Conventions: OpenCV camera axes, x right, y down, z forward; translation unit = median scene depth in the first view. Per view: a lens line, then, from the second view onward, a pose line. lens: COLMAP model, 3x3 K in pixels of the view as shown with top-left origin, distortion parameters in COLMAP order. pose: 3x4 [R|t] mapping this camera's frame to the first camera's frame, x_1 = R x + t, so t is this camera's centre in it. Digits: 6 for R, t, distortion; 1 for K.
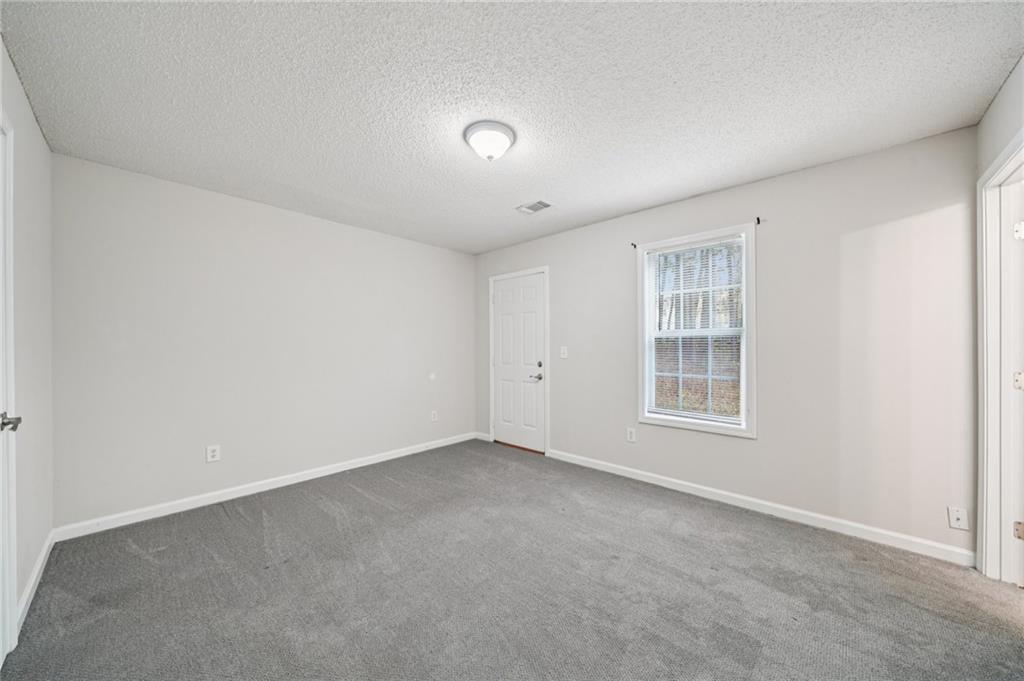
lens RADIAL K [[349.5, 0, 506.1], [0, 349.5, 345.6], [0, 0, 1]] dist [-0.000659, 0.000078]
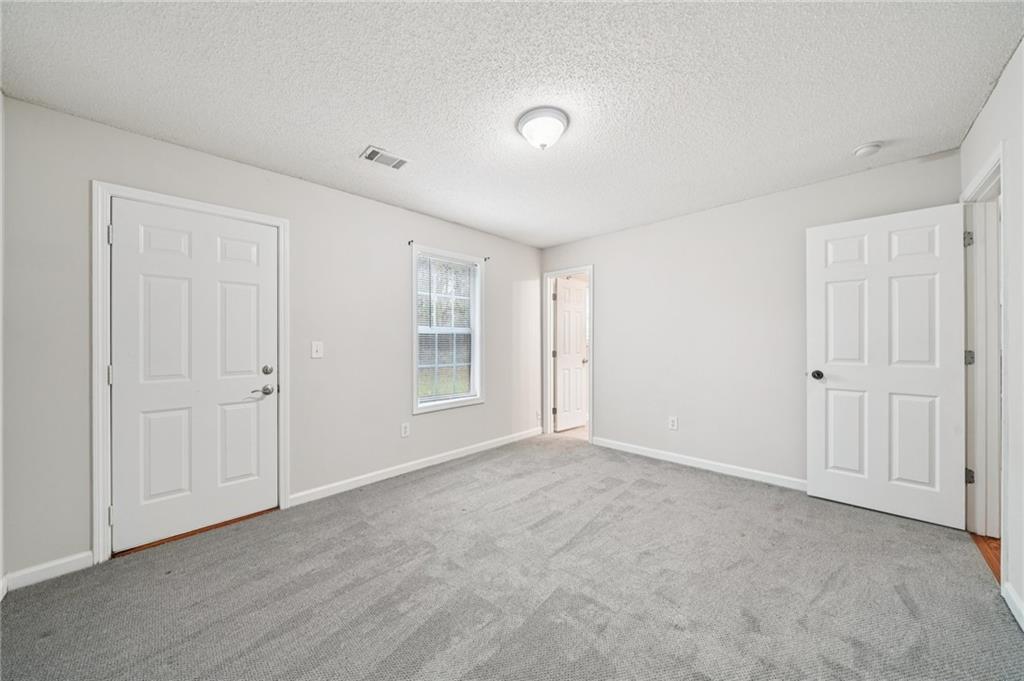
lens RADIAL K [[348.4, 0, 511.2], [0, 348.4, 342.7], [0, 0, 1]] dist [-0.002096, 0.000050]
pose [[0.043752, 0.002937, 0.999038, -0.708628], [0.009746, 0.999947, -0.003366, 0.014439], [-0.998995, 0.009884, 0.043721, 0.738923]]
